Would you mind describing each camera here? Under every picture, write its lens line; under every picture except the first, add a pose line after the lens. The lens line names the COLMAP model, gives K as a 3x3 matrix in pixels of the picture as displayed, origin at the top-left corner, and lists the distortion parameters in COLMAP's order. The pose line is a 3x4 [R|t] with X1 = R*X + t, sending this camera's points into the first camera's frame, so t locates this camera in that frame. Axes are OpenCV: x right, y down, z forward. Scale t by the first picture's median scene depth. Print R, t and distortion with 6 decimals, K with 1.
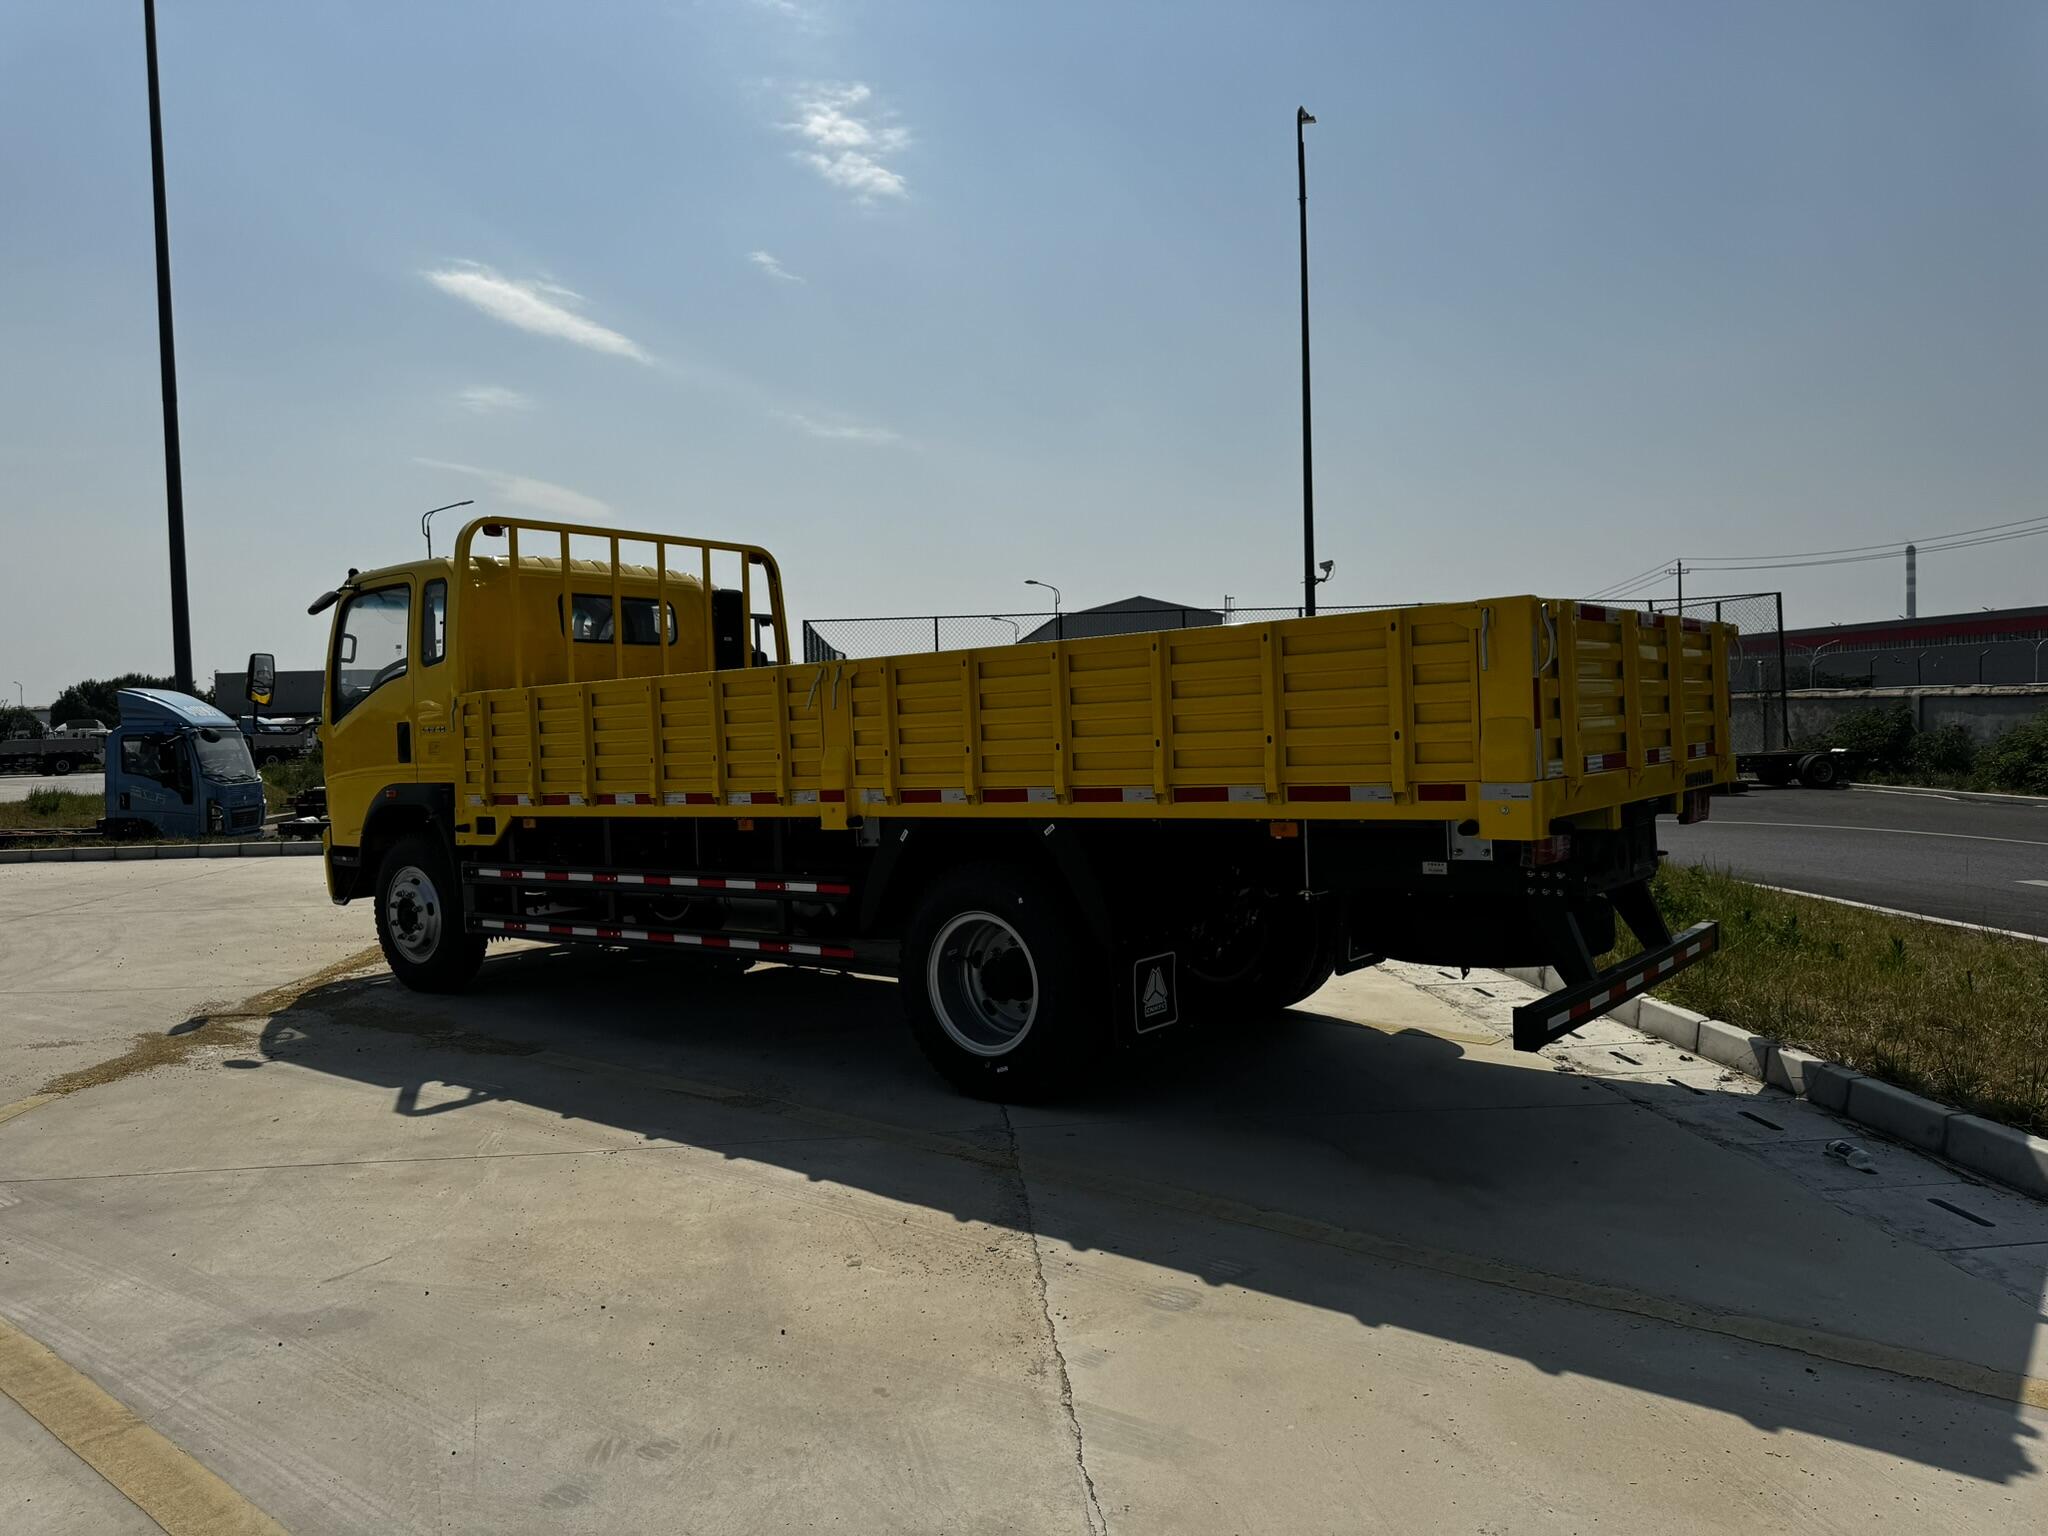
lens RADIAL K [[1423.3, 0, 1024.0], [0, 1423.3, 768.0], [0, 0, 1]] dist [0.039883, -0.046252]
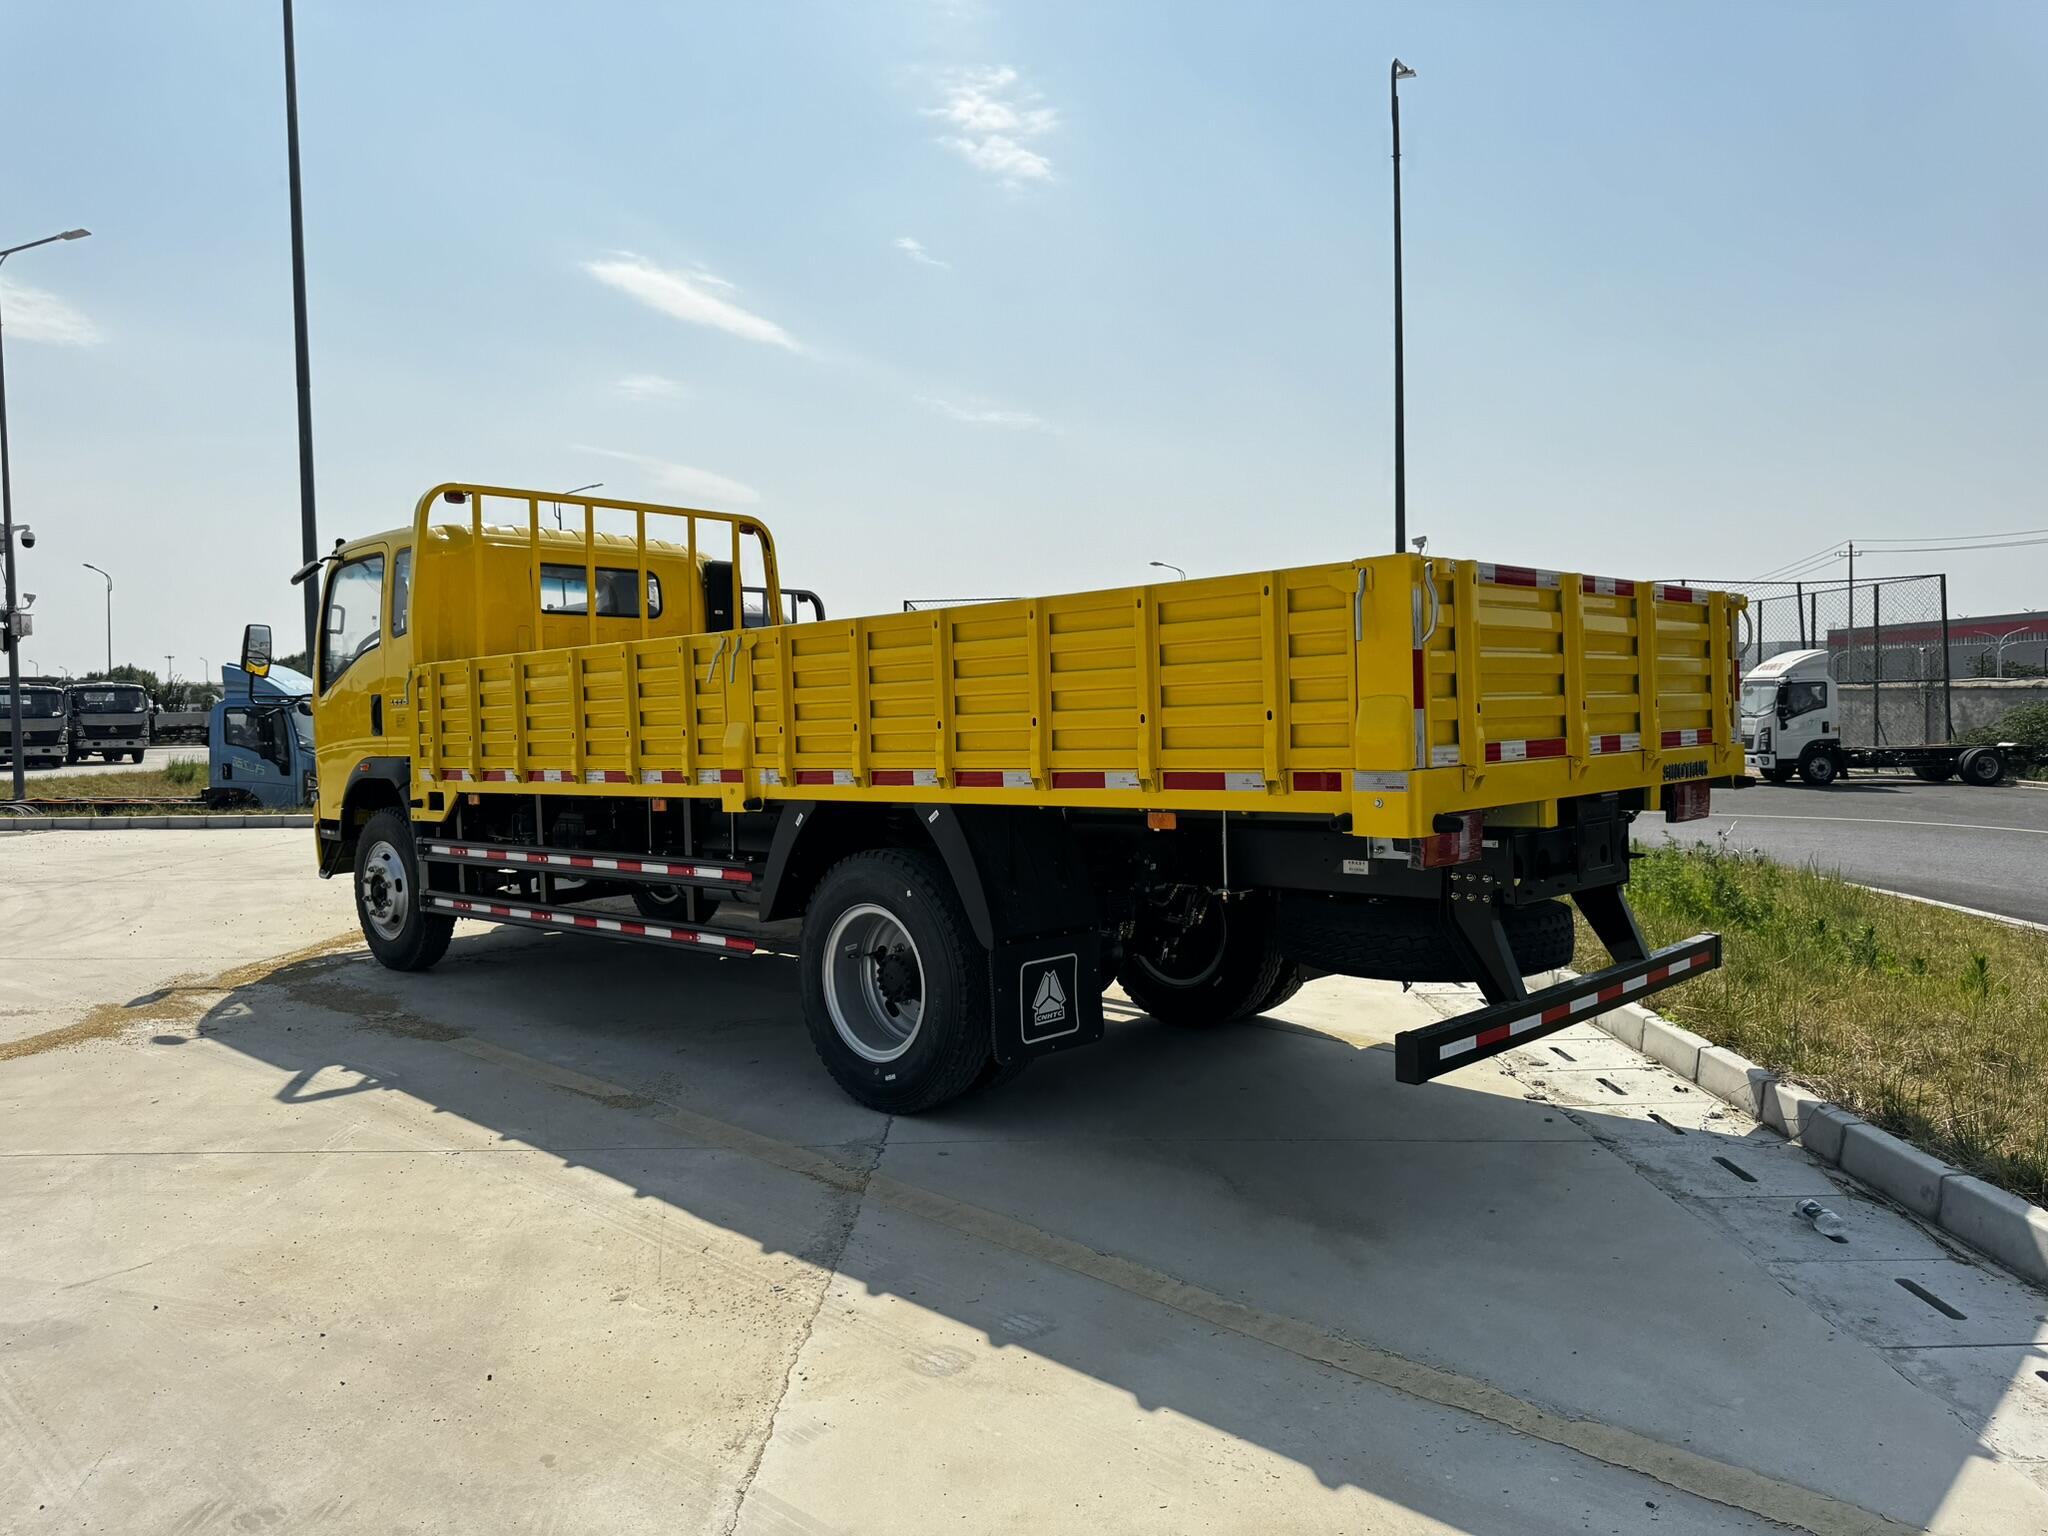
lens RADIAL K [[1430.6, 0, 1022.2], [0, 1430.6, 755.5], [0, 0, 1]] dist [0.024573, -0.026850]
pose [[0.995372, 0.013820, -0.095094, 0.148070], [-0.013547, 0.999902, 0.003508, 0.000642], [0.095133, -0.002204, 0.995462, 0.090255]]
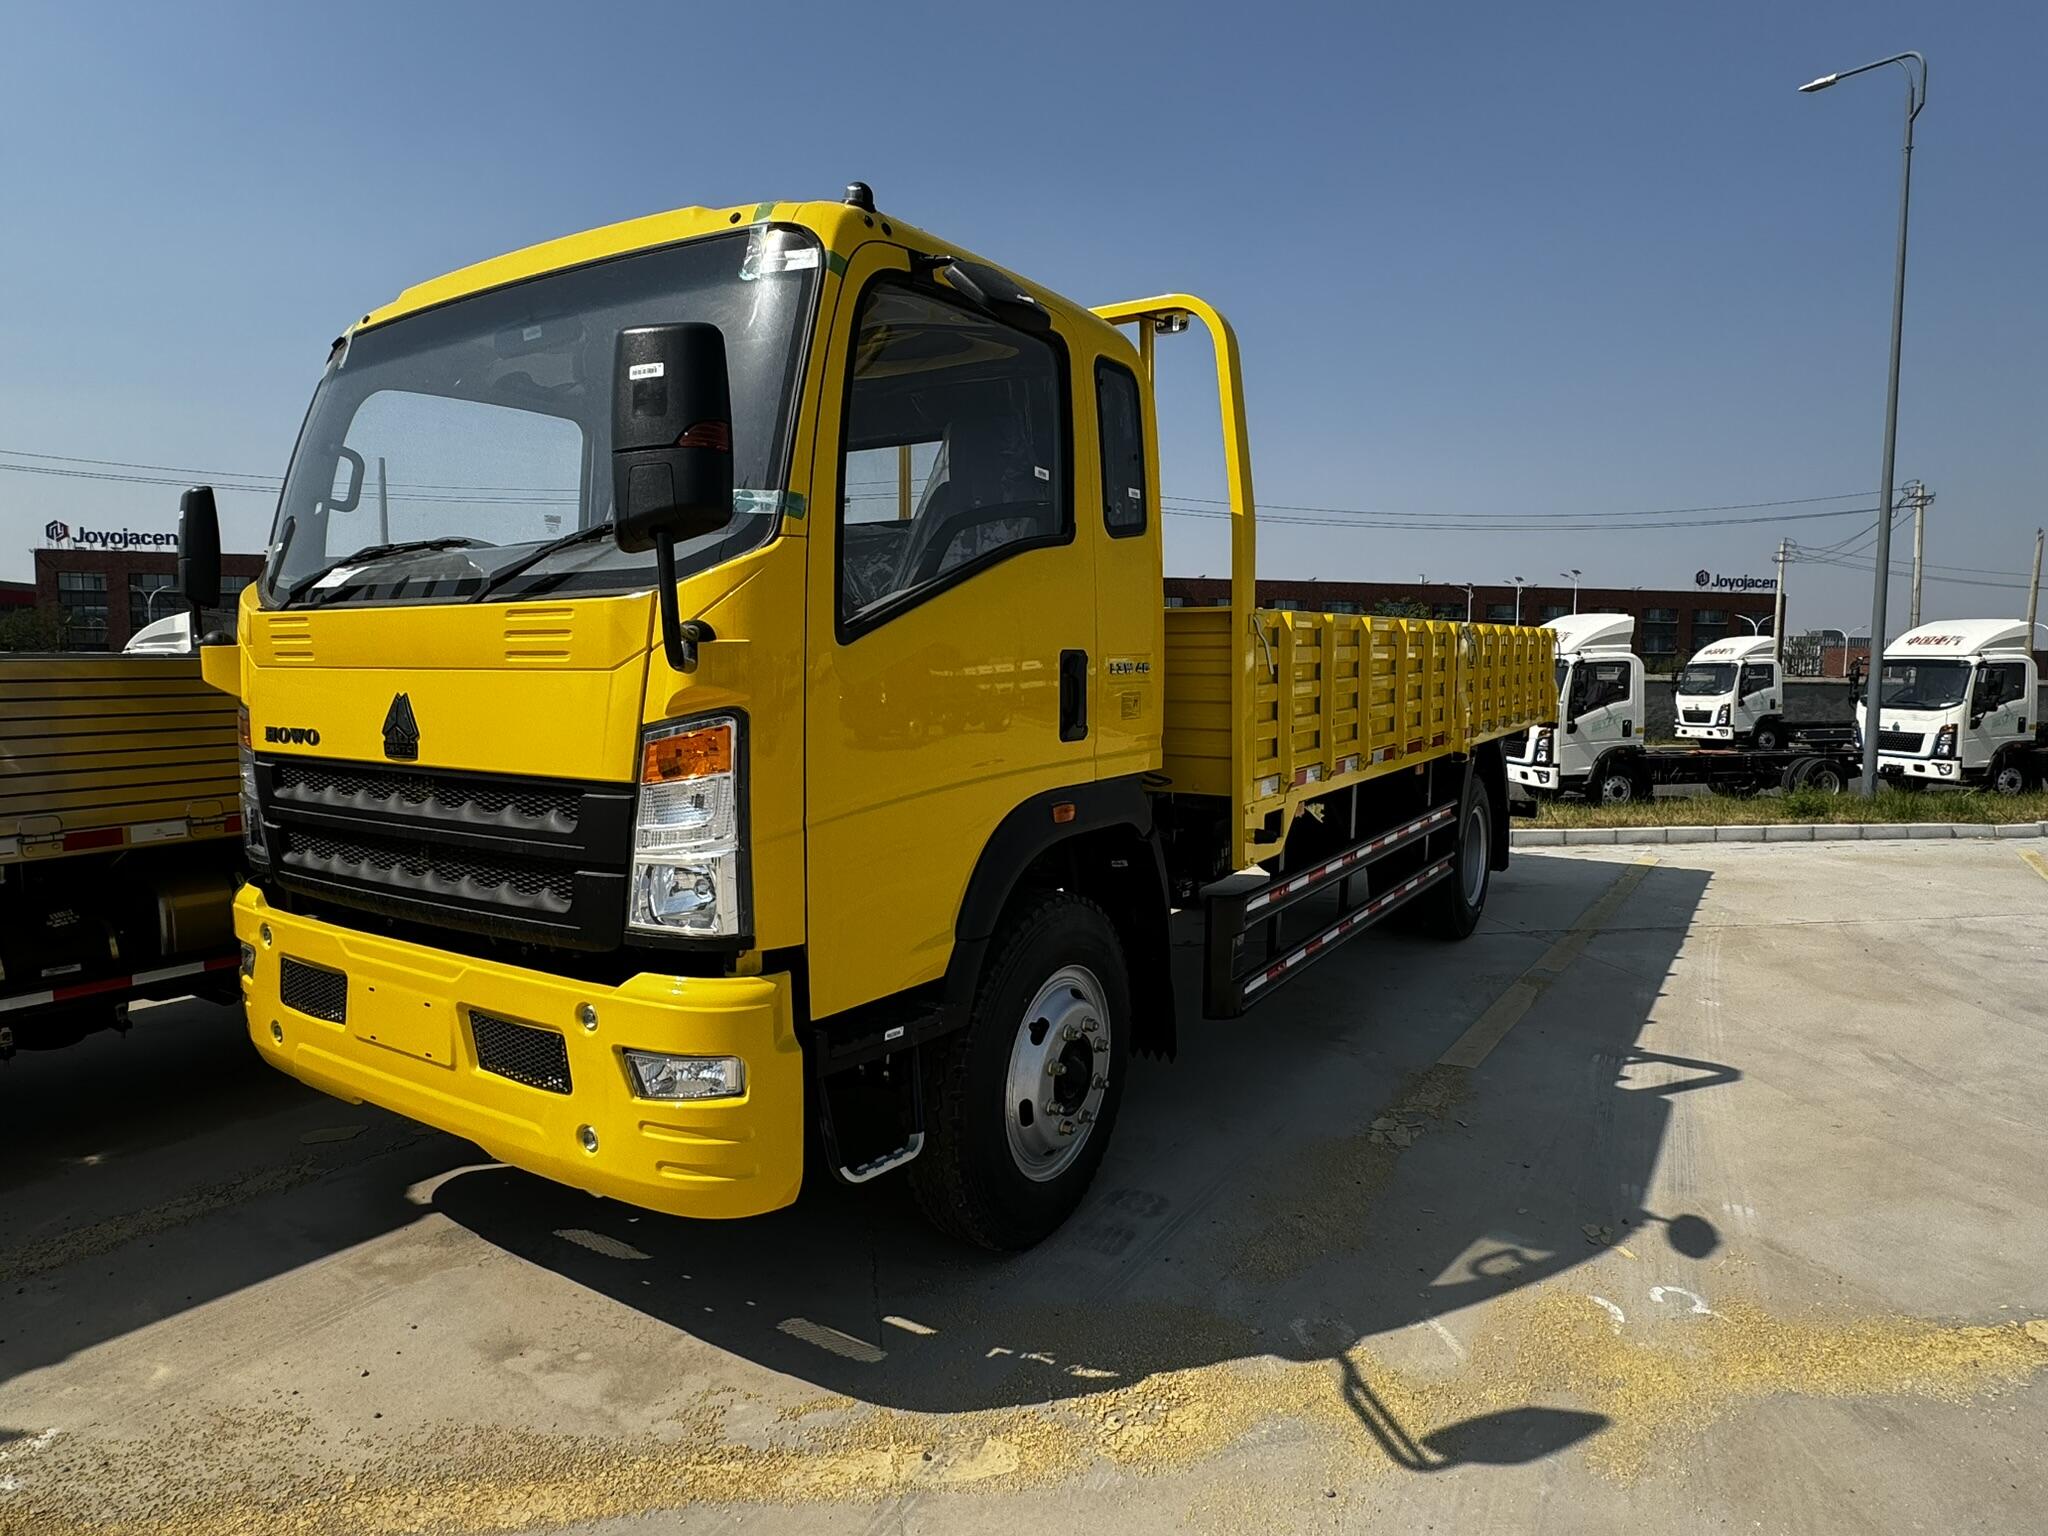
lens RADIAL K [[1177.0, 0, 1029.8], [0, 1177.0, 757.2], [0, 0, 1]] dist [0.003475, -0.002500]
pose [[-0.067758, -0.050329, 0.996432, -1.170056], [0.027314, 0.998259, 0.052279, -0.025189], [-0.997328, 0.030759, -0.066266, 1.507990]]
